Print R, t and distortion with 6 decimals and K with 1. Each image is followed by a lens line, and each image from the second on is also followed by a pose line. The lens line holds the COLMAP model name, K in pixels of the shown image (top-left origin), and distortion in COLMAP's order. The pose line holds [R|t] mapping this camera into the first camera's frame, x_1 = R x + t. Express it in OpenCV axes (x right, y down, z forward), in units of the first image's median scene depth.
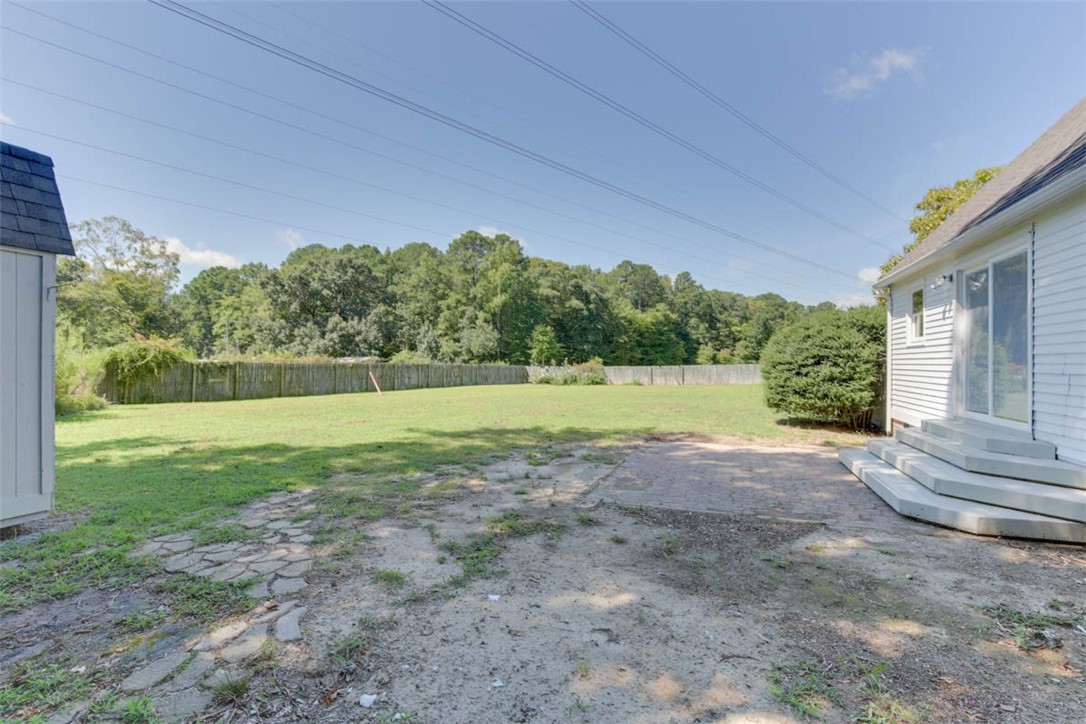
lens RADIAL K [[498.9, 0, 551.7], [0, 498.9, 365.0], [0, 0, 1]] dist [-0.019541, 0.007411]
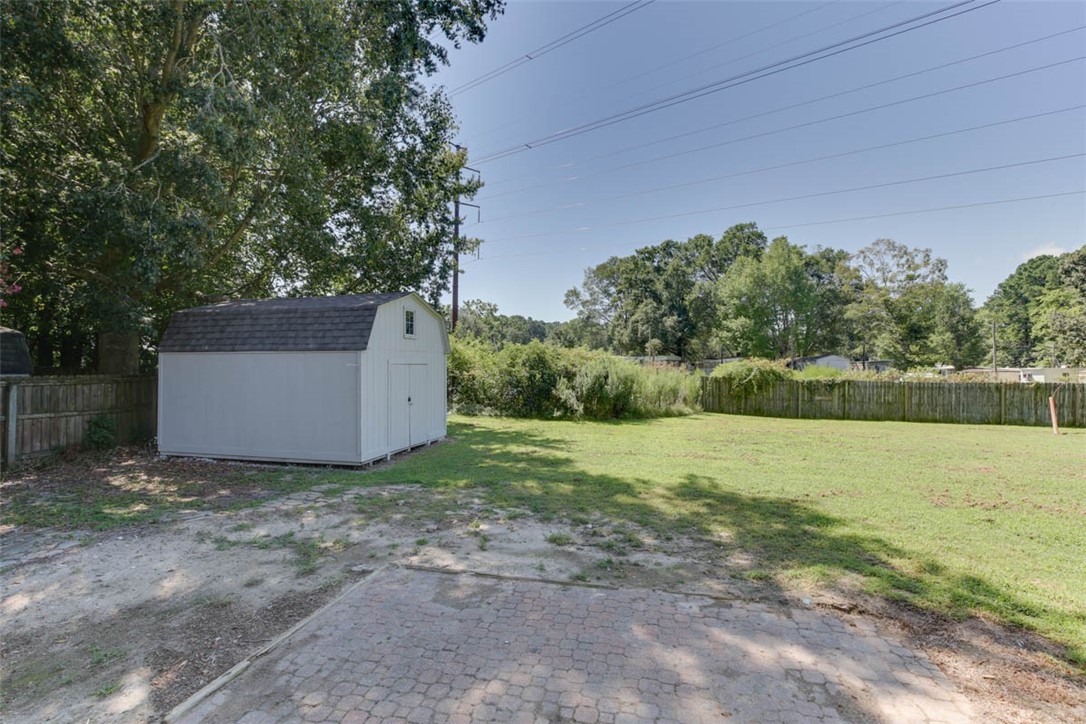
lens RADIAL K [[498.9, 0, 540.4], [0, 498.9, 353.5], [0, 0, 1]] dist [-0.019541, 0.007411]
pose [[0.115679, -0.028853, -0.992868, 0.108191], [-0.004792, 0.999550, -0.029605, -0.011104], [0.993275, 0.008183, 0.115488, 0.123463]]
